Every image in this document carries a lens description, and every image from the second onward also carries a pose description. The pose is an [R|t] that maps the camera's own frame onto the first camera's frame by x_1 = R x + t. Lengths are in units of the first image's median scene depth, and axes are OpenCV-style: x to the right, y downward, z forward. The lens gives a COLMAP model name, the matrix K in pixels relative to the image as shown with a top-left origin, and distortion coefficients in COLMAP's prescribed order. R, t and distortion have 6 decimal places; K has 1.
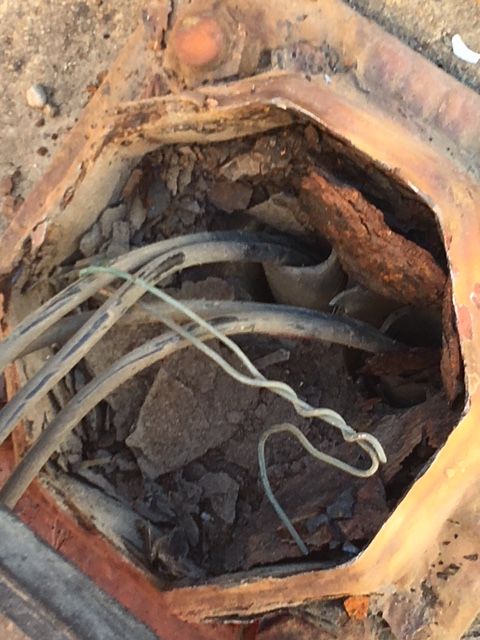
lens RADIAL K [[2001.9, 0, 240.0], [0, 2001.9, 320.0], [0, 0, 1]] dist [0.076177, -0.034392]
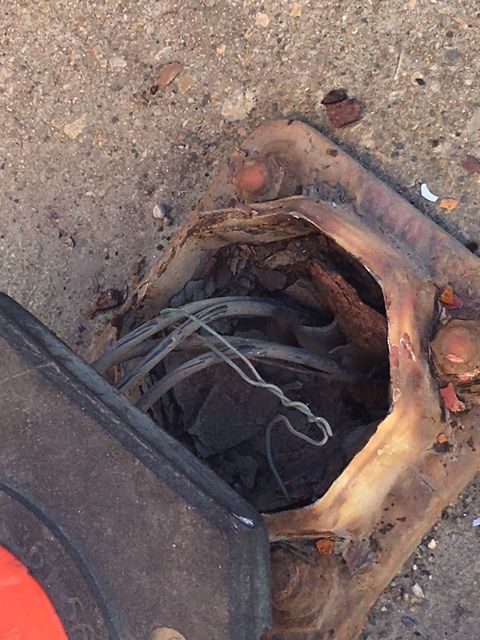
lens RADIAL K [[2001.9, 0, 240.0], [0, 2001.9, 320.0], [0, 0, 1]] dist [0.076177, -0.034392]
pose [[0.987248, 0.067906, -0.143981, 0.200520], [-0.084139, 0.990383, -0.109829, 0.144072], [0.135138, 0.120543, 0.983467, -0.522573]]
